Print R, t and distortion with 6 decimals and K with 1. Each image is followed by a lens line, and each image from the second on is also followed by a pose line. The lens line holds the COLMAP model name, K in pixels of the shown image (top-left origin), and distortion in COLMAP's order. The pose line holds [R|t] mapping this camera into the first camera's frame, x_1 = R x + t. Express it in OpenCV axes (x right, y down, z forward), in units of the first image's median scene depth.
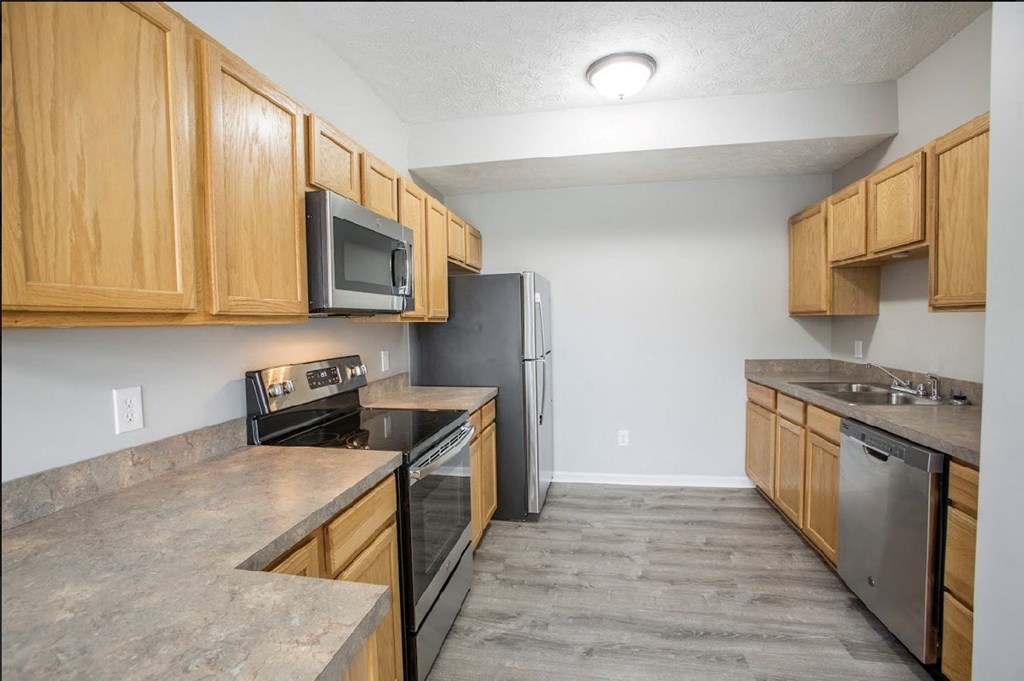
lens RADIAL K [[460.2, 0, 521.2], [0, 460.2, 343.9], [0, 0, 1]] dist [-0.020801, 0.003515]
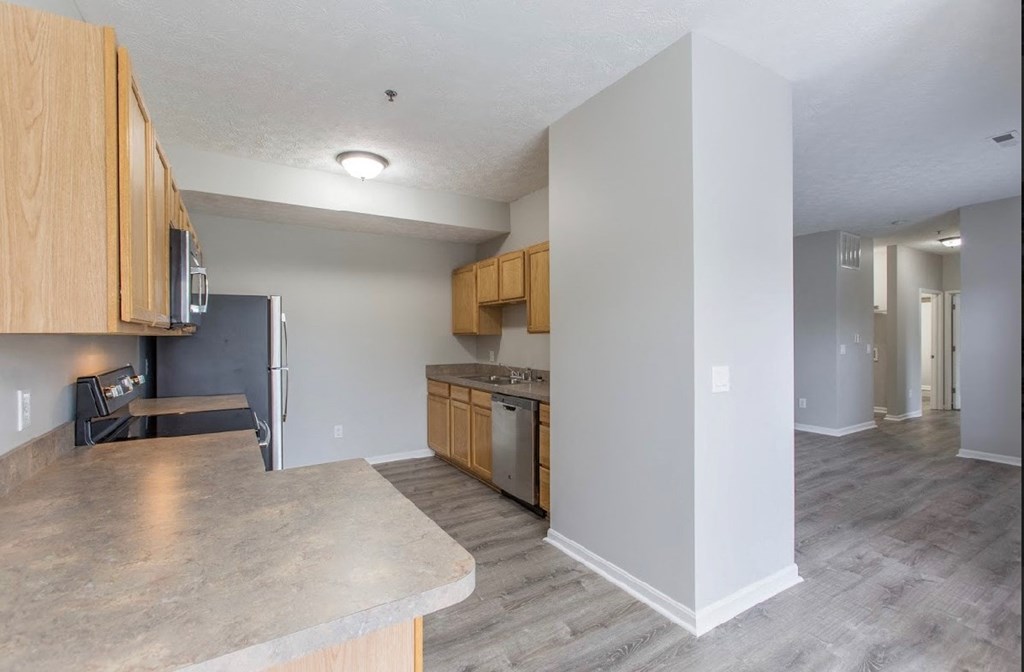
lens RADIAL K [[459.2, 0, 507.3], [0, 459.2, 336.5], [0, 0, 1]] dist [-0.001280, 0.001789]
pose [[0.750984, 0.014142, 0.660169, -0.381877], [0.021444, 0.998721, -0.045789, 0.023580], [-0.659972, 0.048543, 0.749720, -0.342272]]
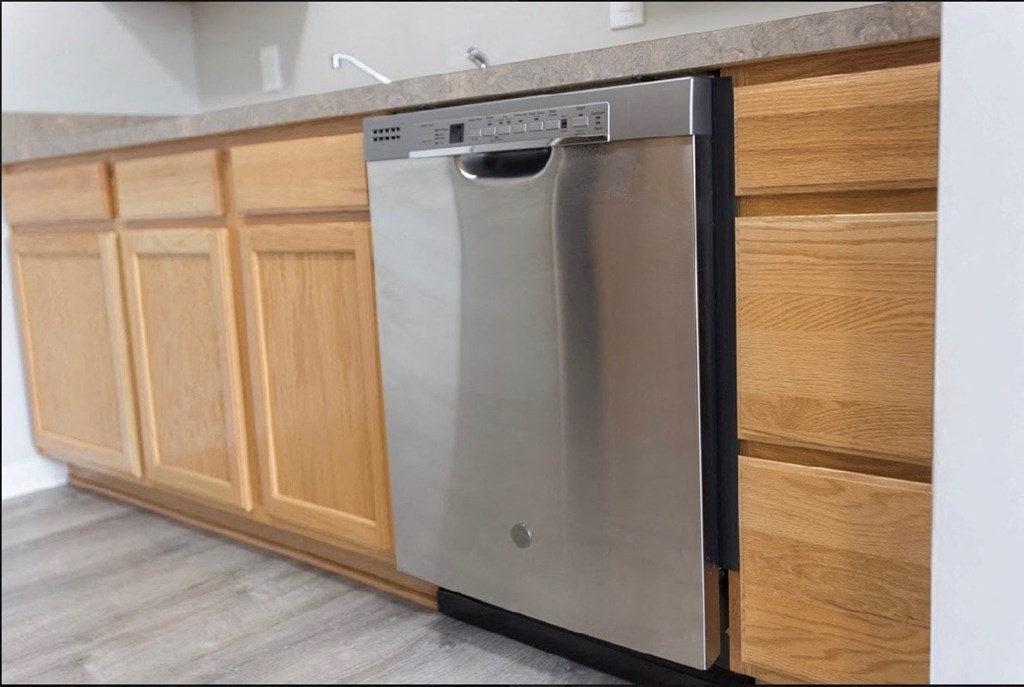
lens RADIAL K [[982.3, 0, 506.4], [0, 982.3, 340.4], [0, 0, 1]] dist [-0.006394, 0.000000]
pose [[0.524209, -0.129987, 0.841611, 0.107989], [0.078185, 0.991454, 0.104431, 0.225226], [-0.847993, 0.011058, 0.529892, 0.461860]]
